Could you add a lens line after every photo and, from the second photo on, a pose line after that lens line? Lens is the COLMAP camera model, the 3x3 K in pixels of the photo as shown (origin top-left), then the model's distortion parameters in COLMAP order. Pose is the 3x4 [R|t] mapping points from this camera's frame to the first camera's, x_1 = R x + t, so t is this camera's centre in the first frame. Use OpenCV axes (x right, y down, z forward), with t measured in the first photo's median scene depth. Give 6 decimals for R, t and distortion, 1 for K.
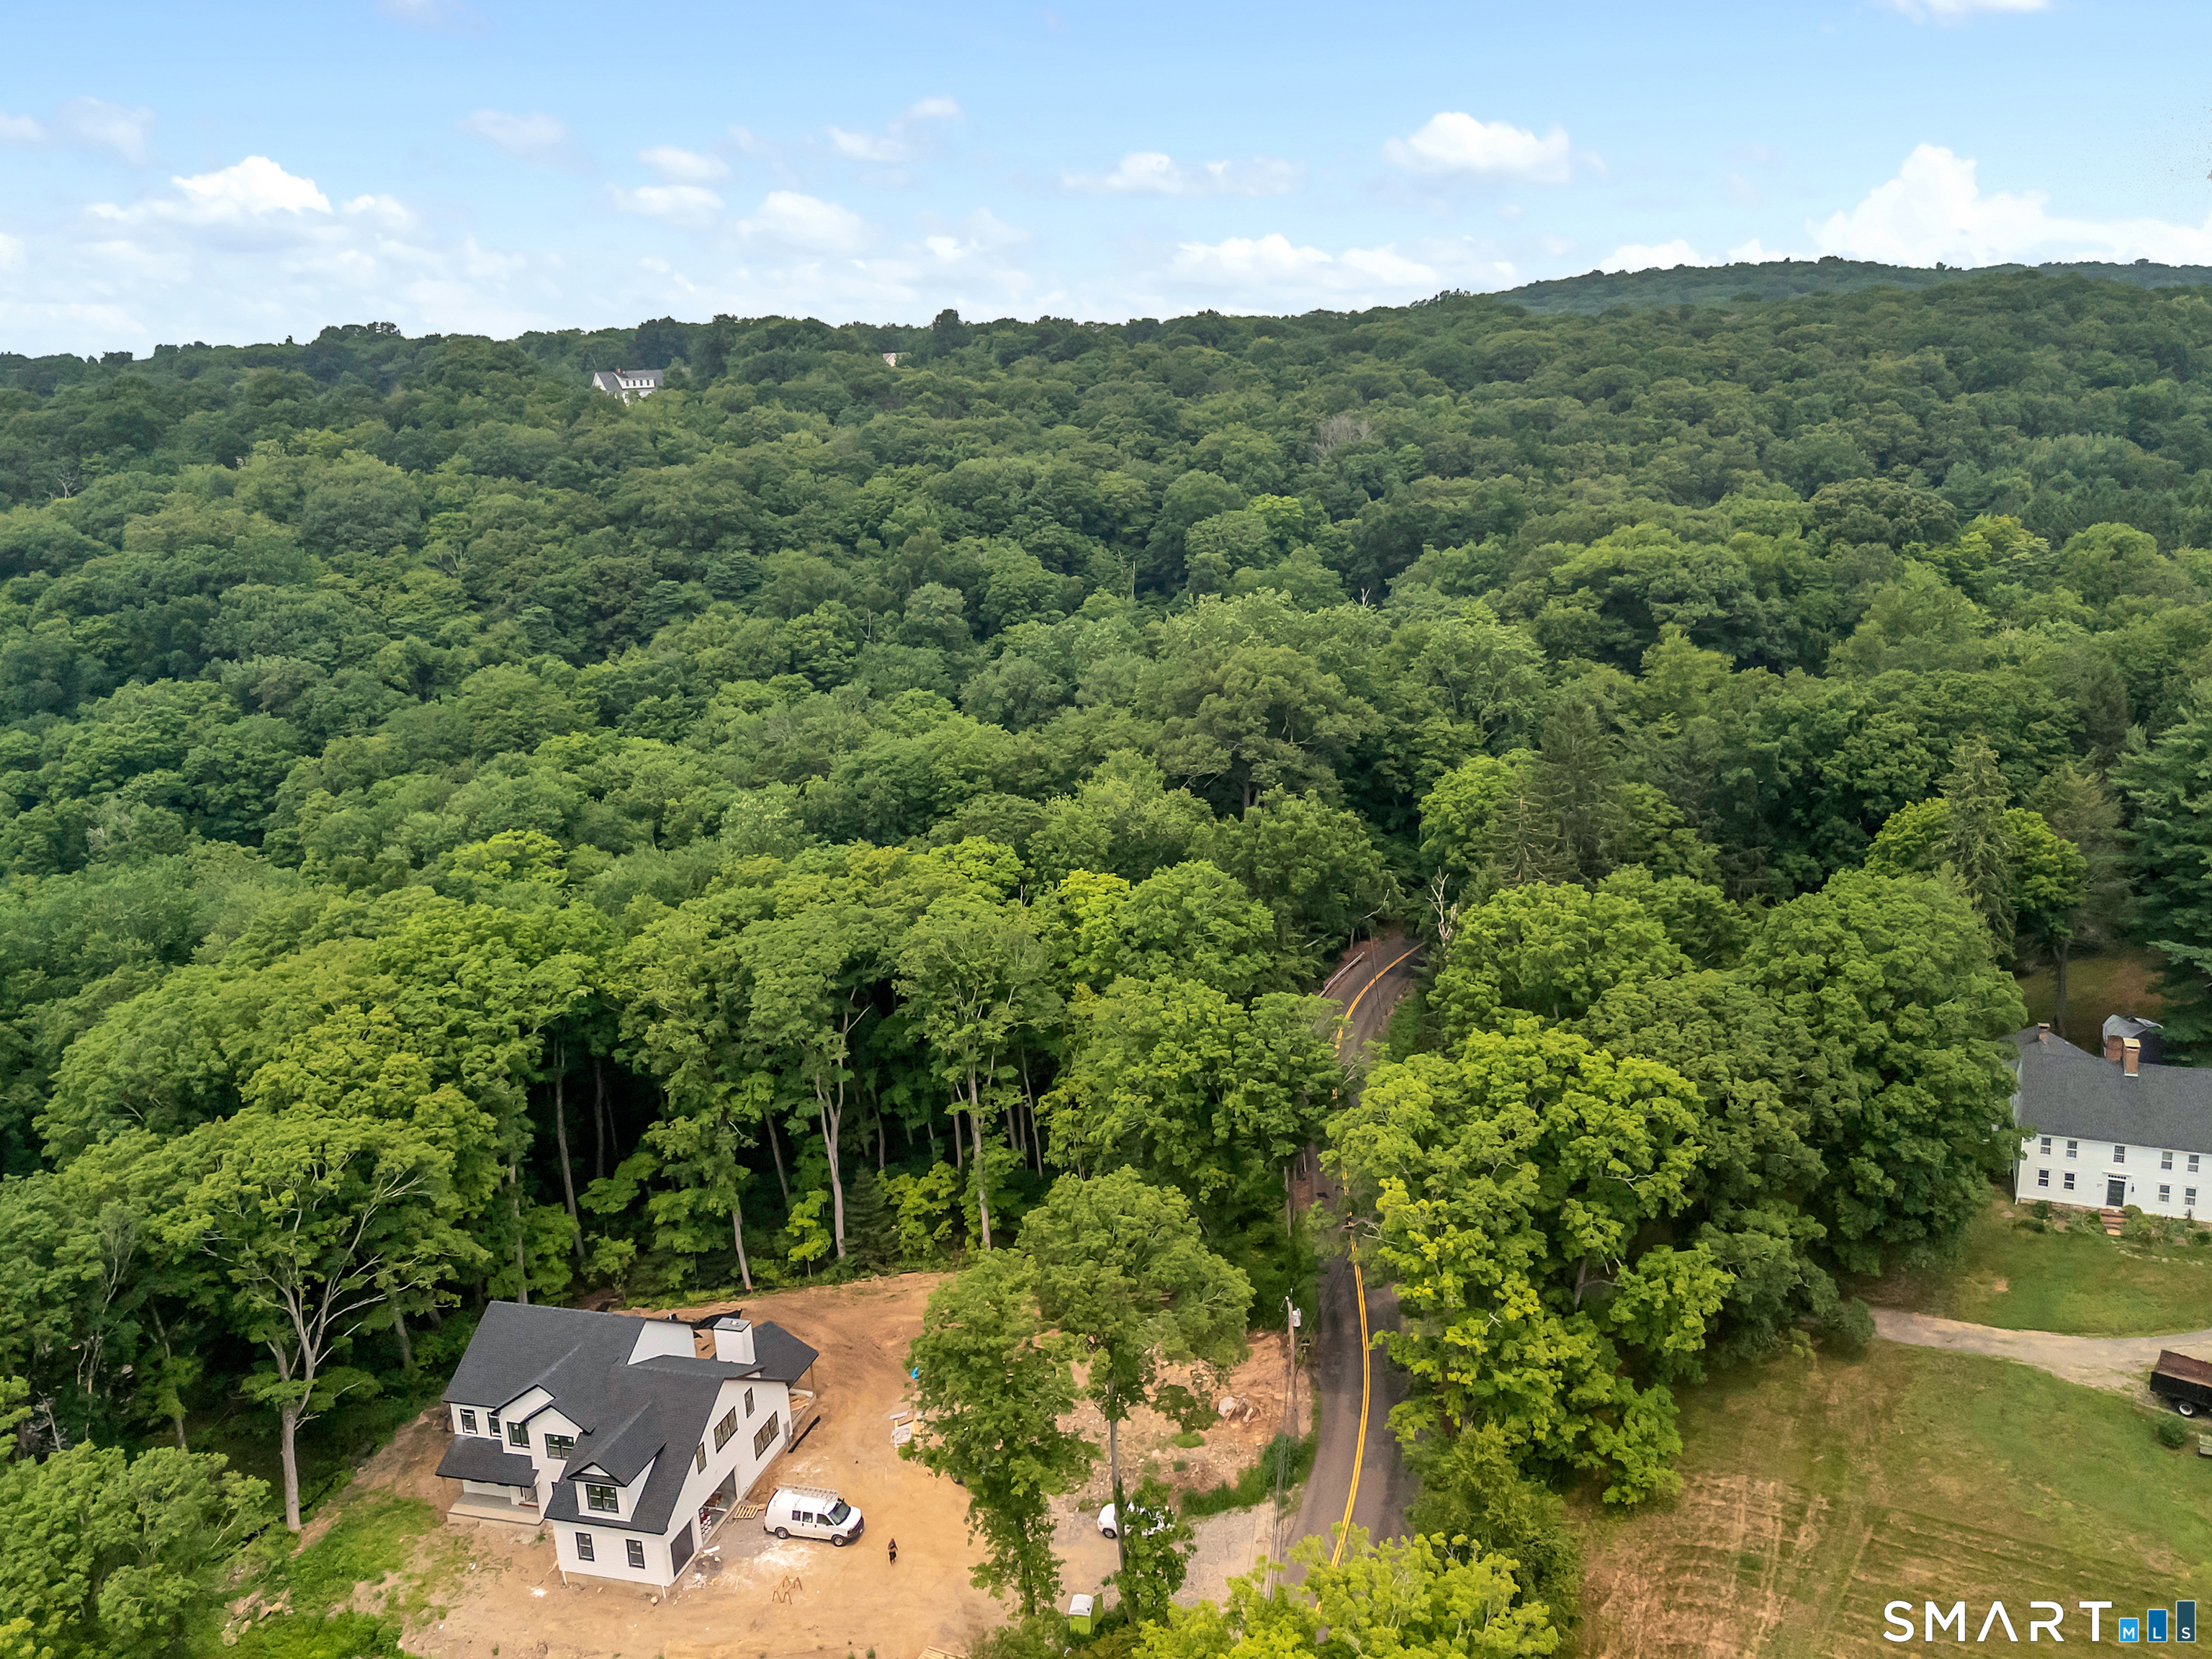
lens RADIAL K [[1728.7, 0, 1181.8], [0, 1728.7, 812.6], [0, 0, 1]] dist [0.060906, -0.036573]
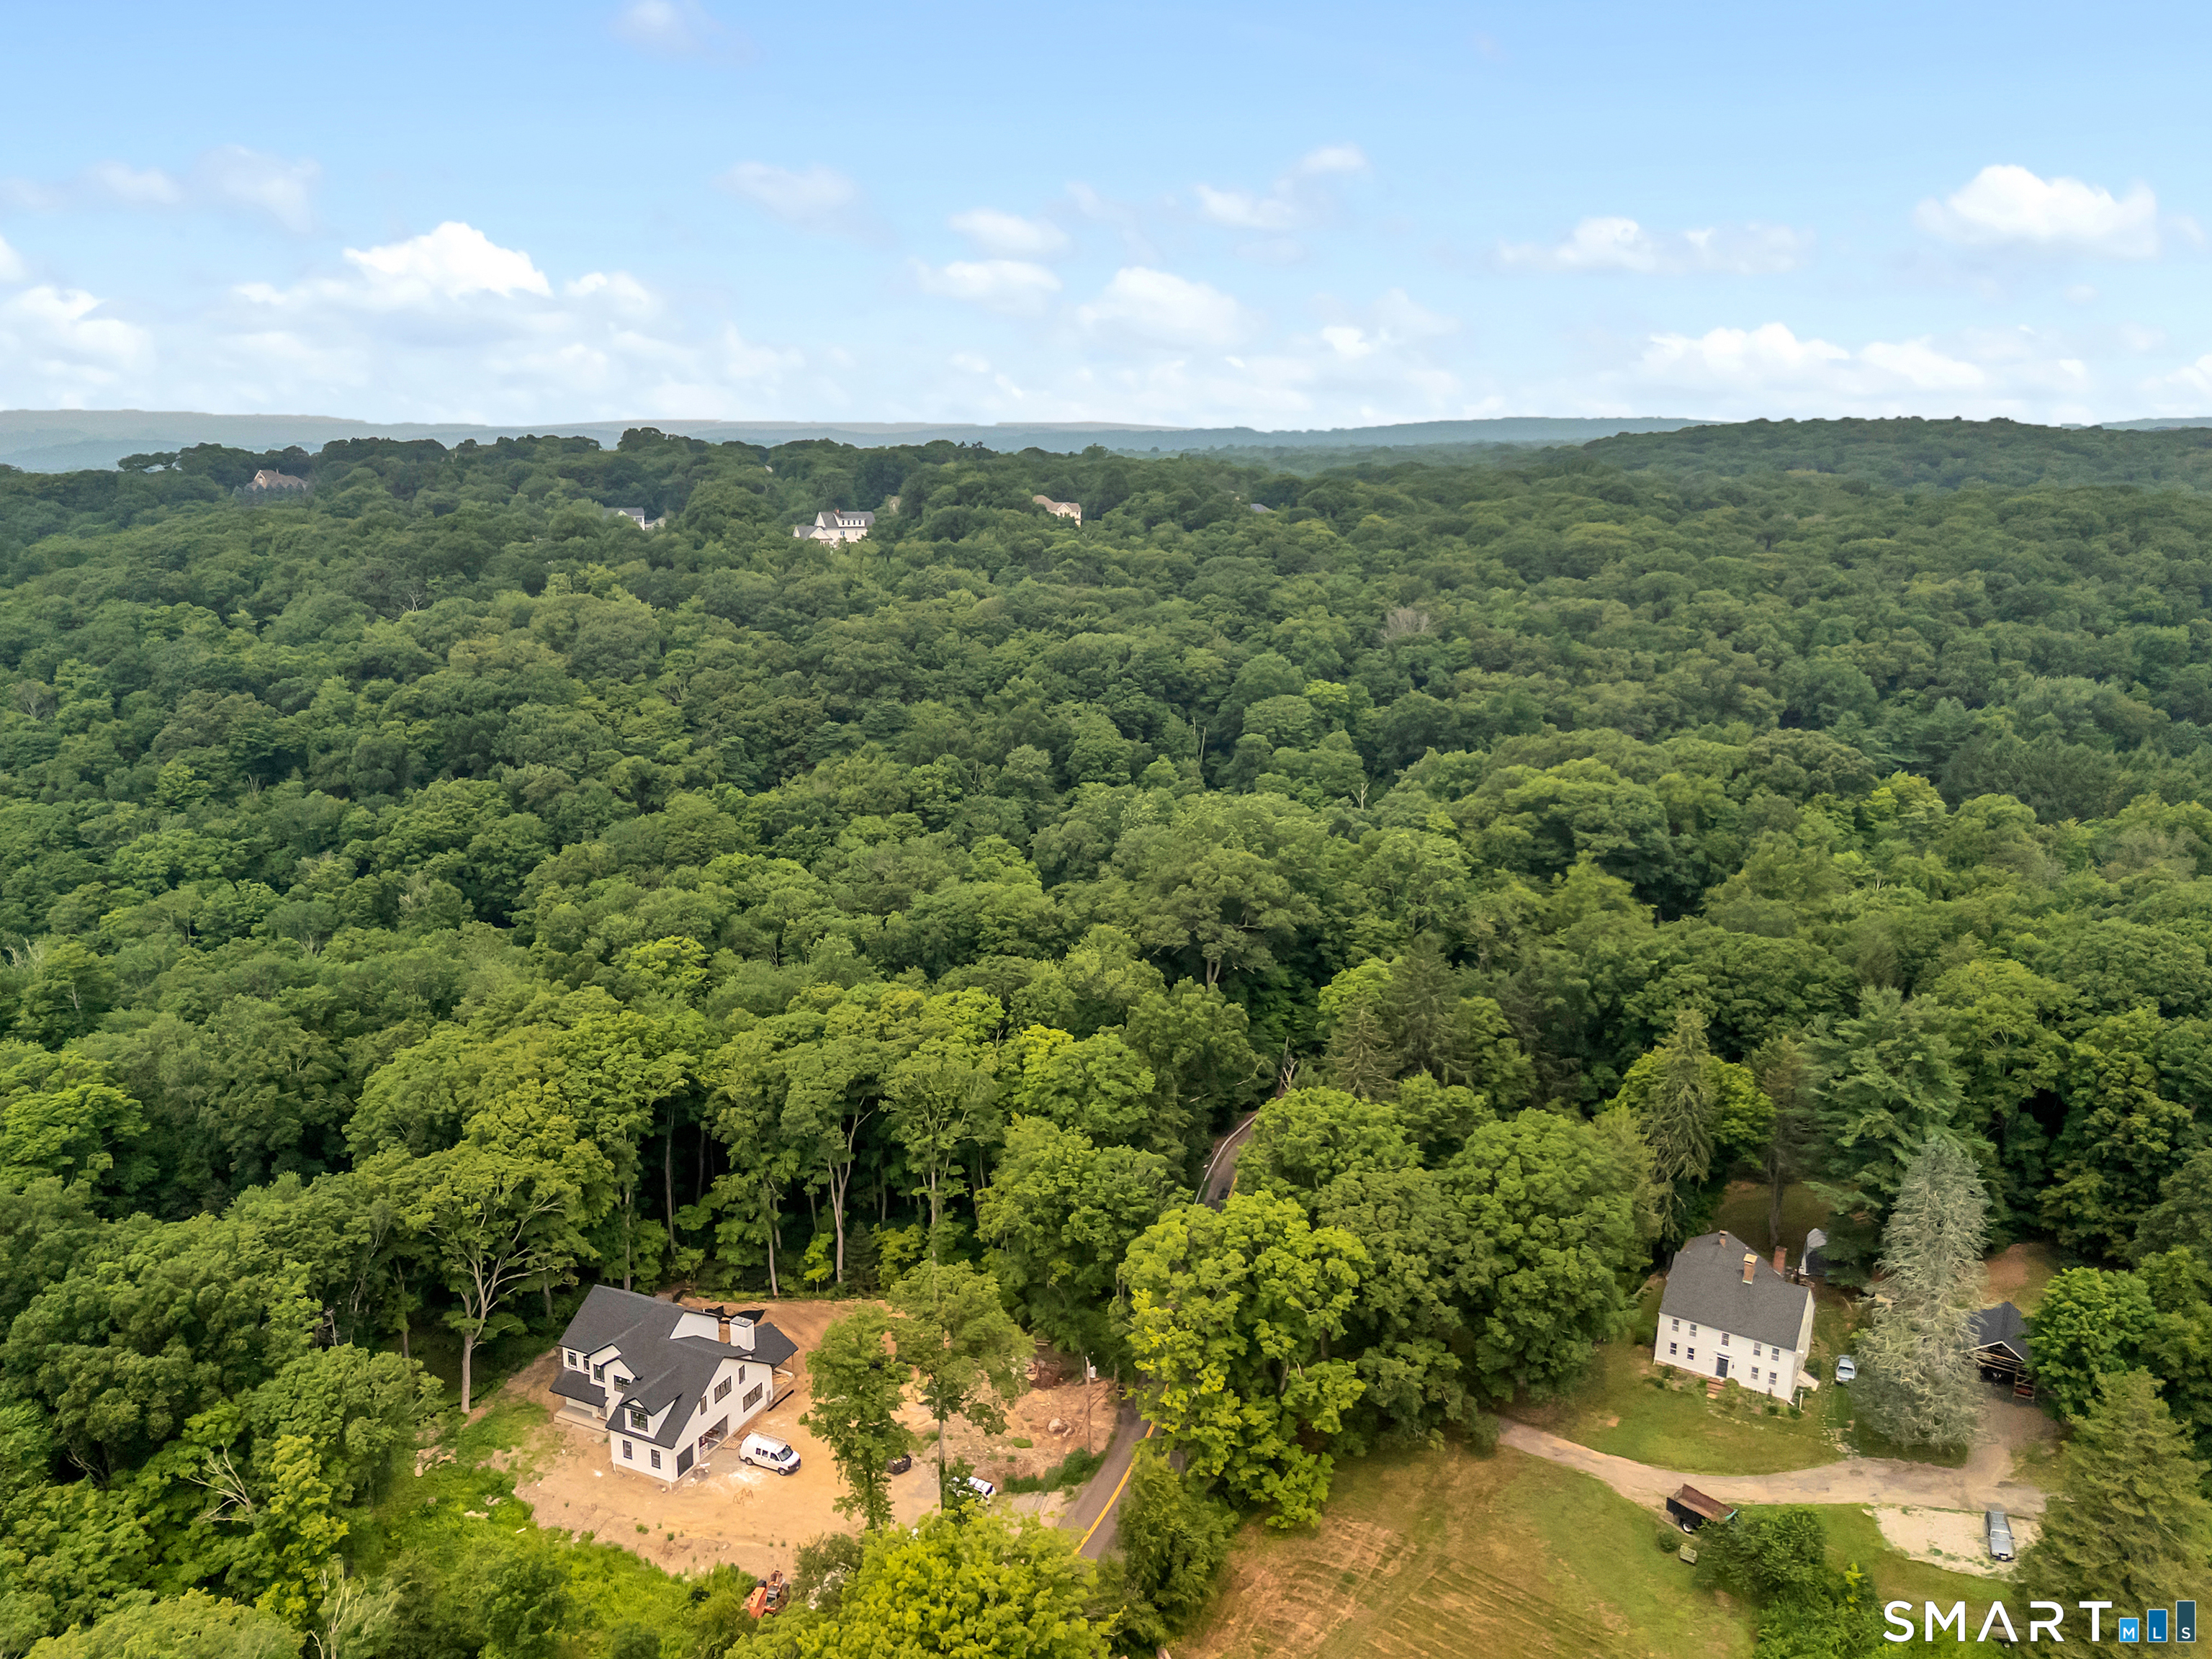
lens RADIAL K [[1632.3, 0, 1110.3], [0, 1632.3, 831.3], [0, 0, 1]] dist [0.072661, -0.062003]
pose [[0.983173, 0.094946, -0.156065, 0.189973], [-0.096827, 0.995291, -0.004477, -0.123256], [0.154905, 0.019513, 0.987737, -0.298177]]
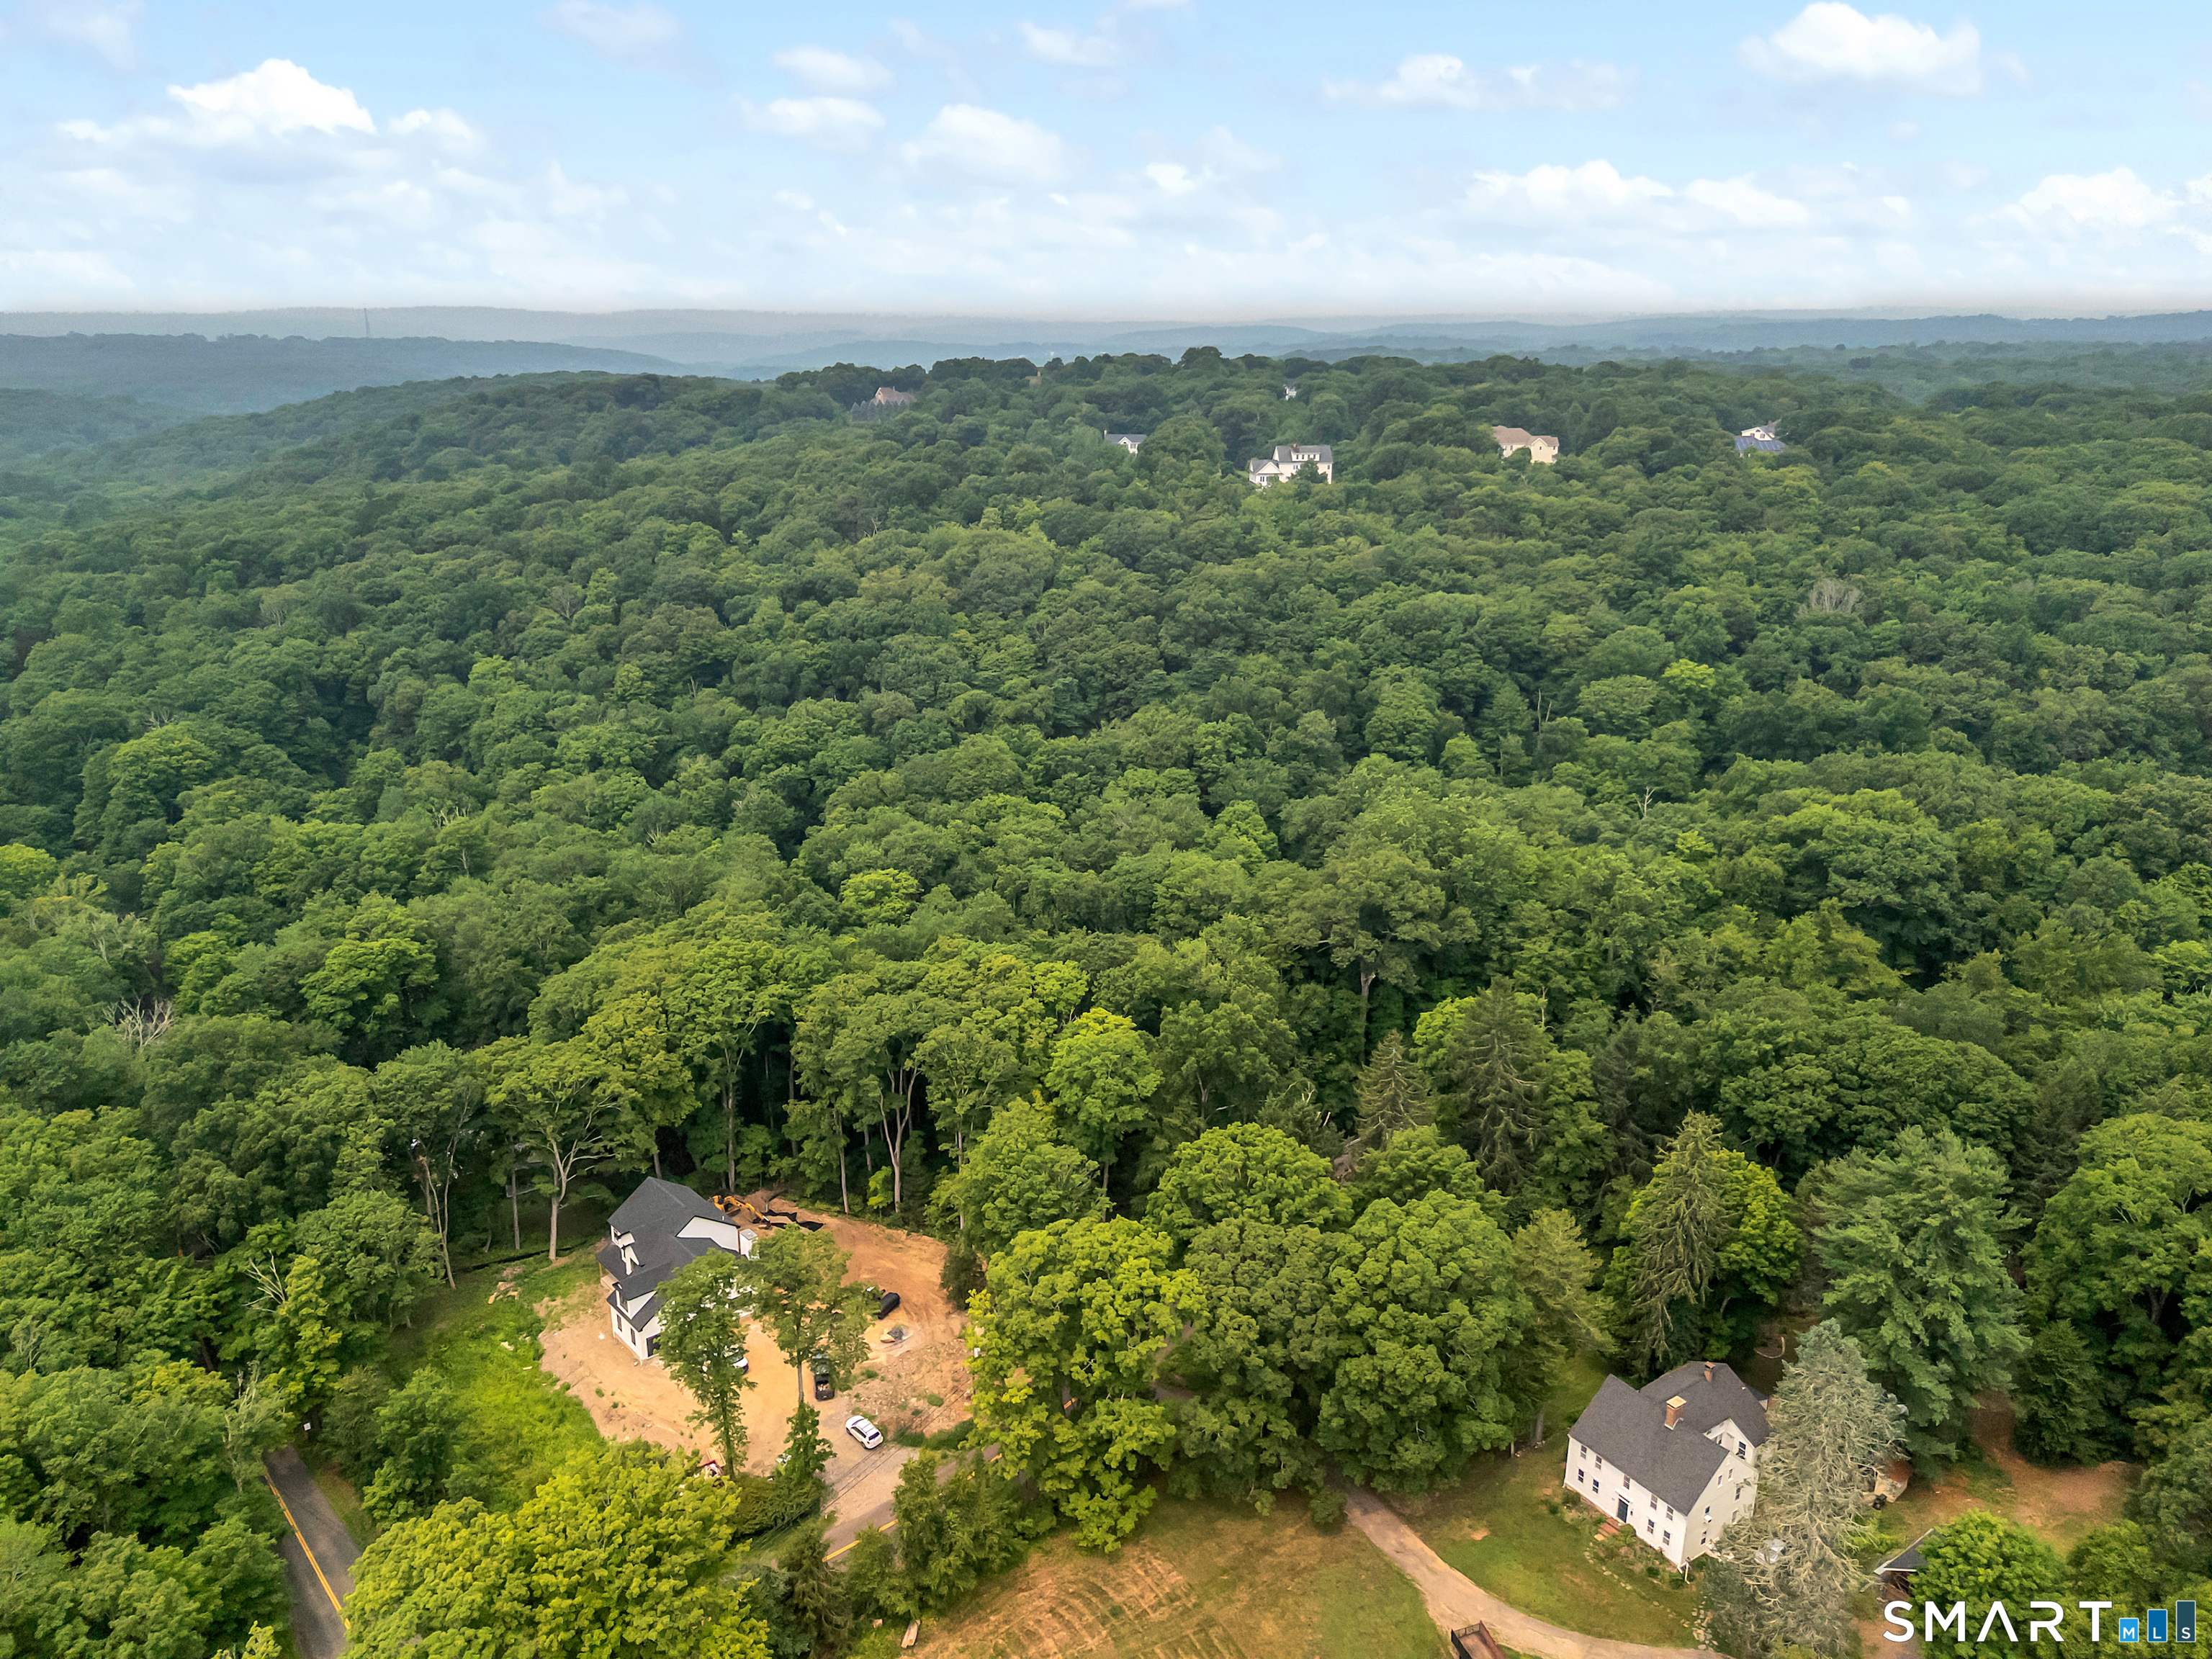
lens RADIAL K [[1621.2, 0, 1109.9], [0, 1621.2, 828.3], [0, 0, 1]] dist [0.081595, -0.081720]
pose [[0.834335, 0.212585, -0.508619, 0.606858], [-0.180882, 0.977142, 0.111694, -0.268269], [0.520737, -0.001190, 0.853716, -0.152111]]
